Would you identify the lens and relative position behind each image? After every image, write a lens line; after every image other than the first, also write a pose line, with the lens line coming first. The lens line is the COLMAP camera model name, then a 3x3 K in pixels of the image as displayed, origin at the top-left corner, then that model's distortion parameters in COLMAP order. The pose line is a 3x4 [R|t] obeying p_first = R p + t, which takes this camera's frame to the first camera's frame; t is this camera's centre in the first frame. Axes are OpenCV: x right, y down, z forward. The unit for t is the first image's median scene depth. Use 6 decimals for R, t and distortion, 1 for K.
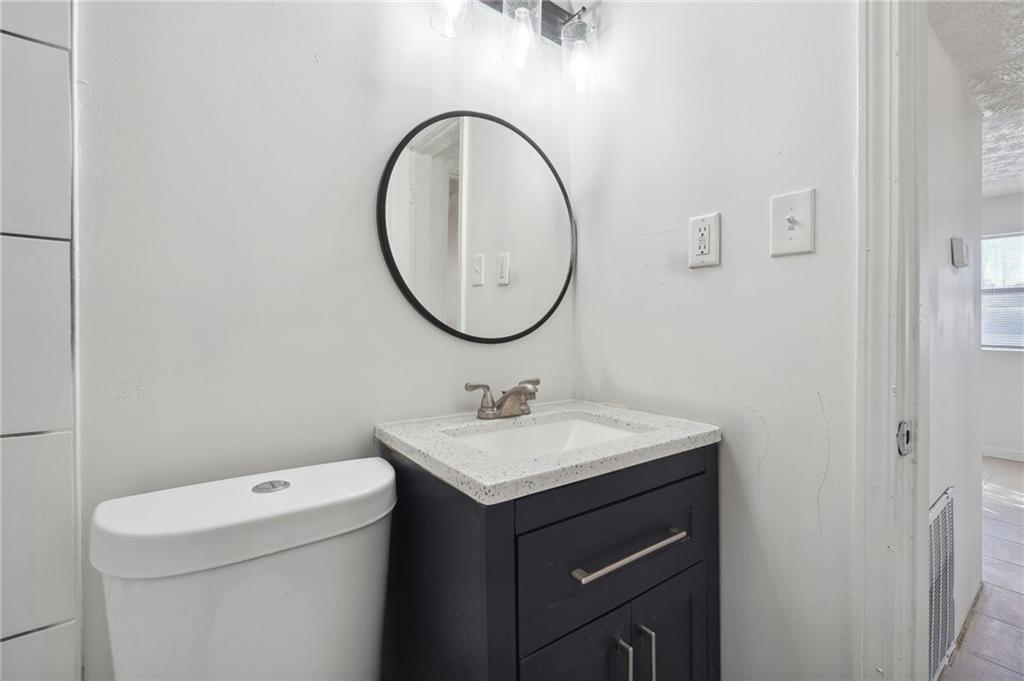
lens RADIAL K [[434.6, 0, 510.6], [0, 434.6, 323.1], [0, 0, 1]] dist [-0.001122, -0.000078]
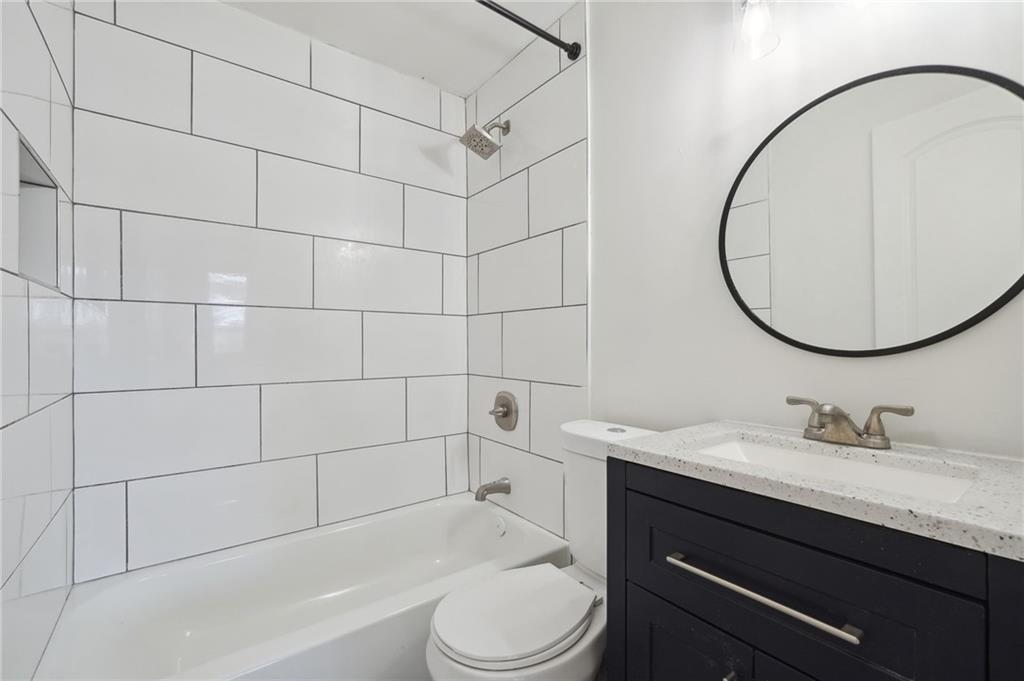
lens RADIAL K [[441.3, 0, 513.4], [0, 441.3, 346.6], [0, 0, 1]] dist [-0.001921, 0.000238]
pose [[0.012940, -0.005174, -0.999903, 1.001527], [0.016415, 0.999853, -0.004961, 0.028200], [0.999782, -0.016349, 0.013023, 0.442986]]
